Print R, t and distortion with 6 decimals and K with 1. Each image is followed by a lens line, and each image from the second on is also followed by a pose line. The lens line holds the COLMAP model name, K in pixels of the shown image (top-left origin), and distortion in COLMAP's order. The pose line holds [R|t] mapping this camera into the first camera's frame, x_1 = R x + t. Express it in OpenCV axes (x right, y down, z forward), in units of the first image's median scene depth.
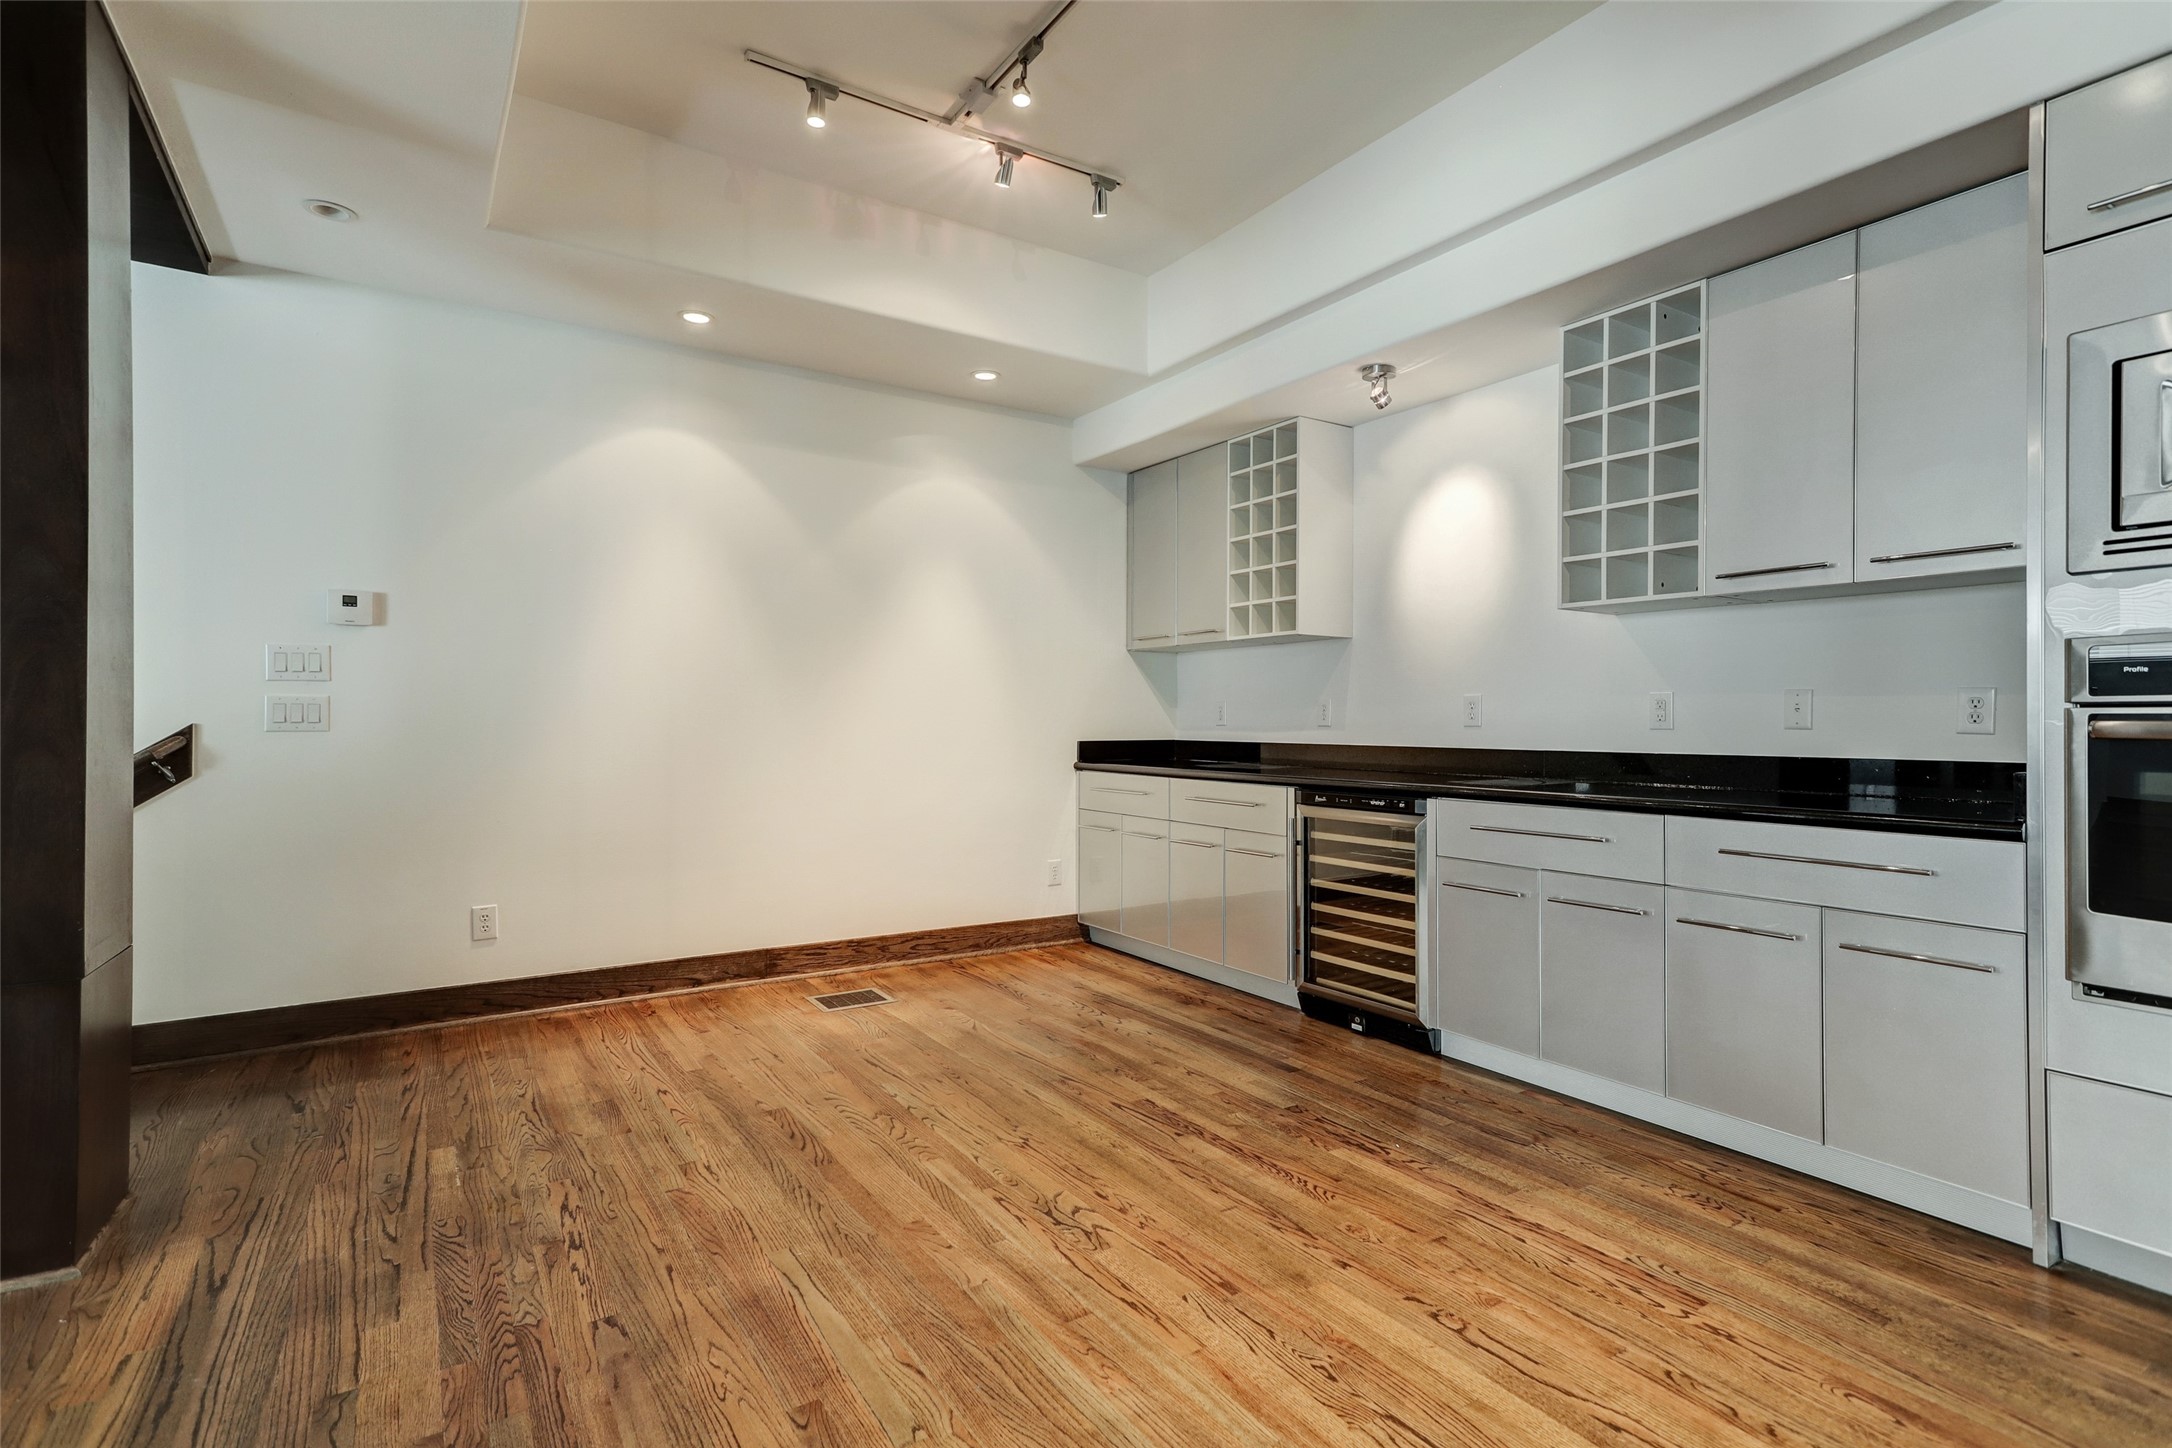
lens RADIAL K [[1051.5, 0, 1087.0], [0, 1051.5, 715.6], [0, 0, 1]] dist [0.014147, 0.000688]
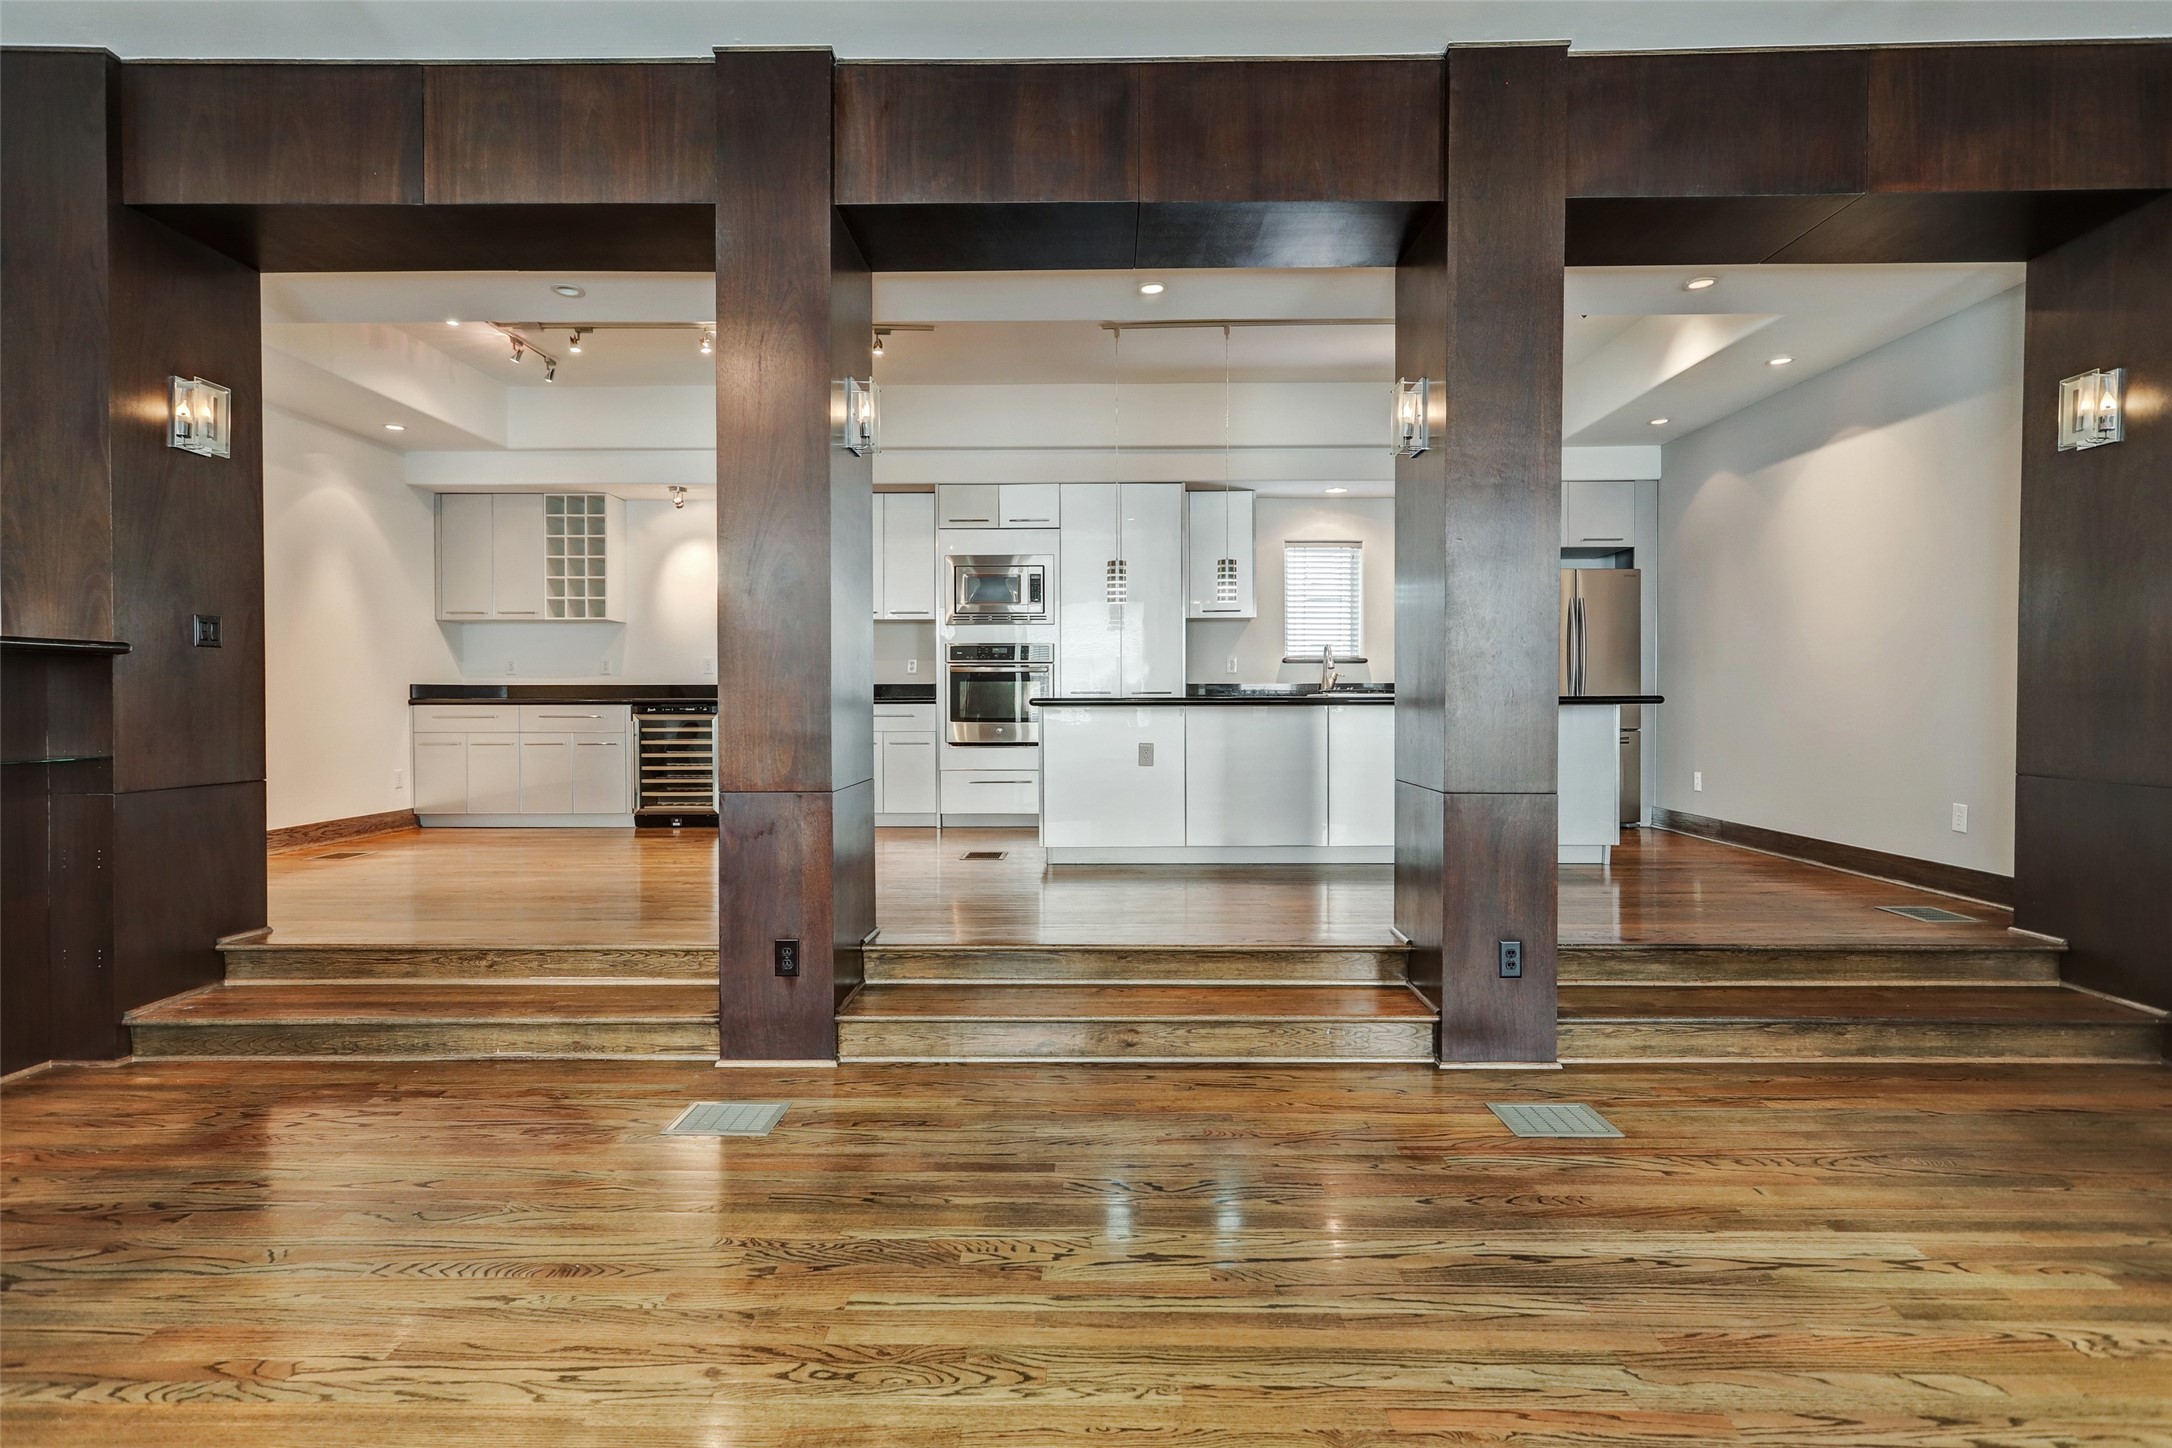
lens RADIAL K [[1082.6, 0, 1077.2], [0, 1082.6, 704.6], [0, 0, 1]] dist [0.004270, 0.001800]
pose [[0.556032, -0.006145, 0.831138, -0.960437], [0.001545, 0.999979, 0.006360, 0.057746], [-0.831159, -0.002252, 0.556030, -0.712782]]
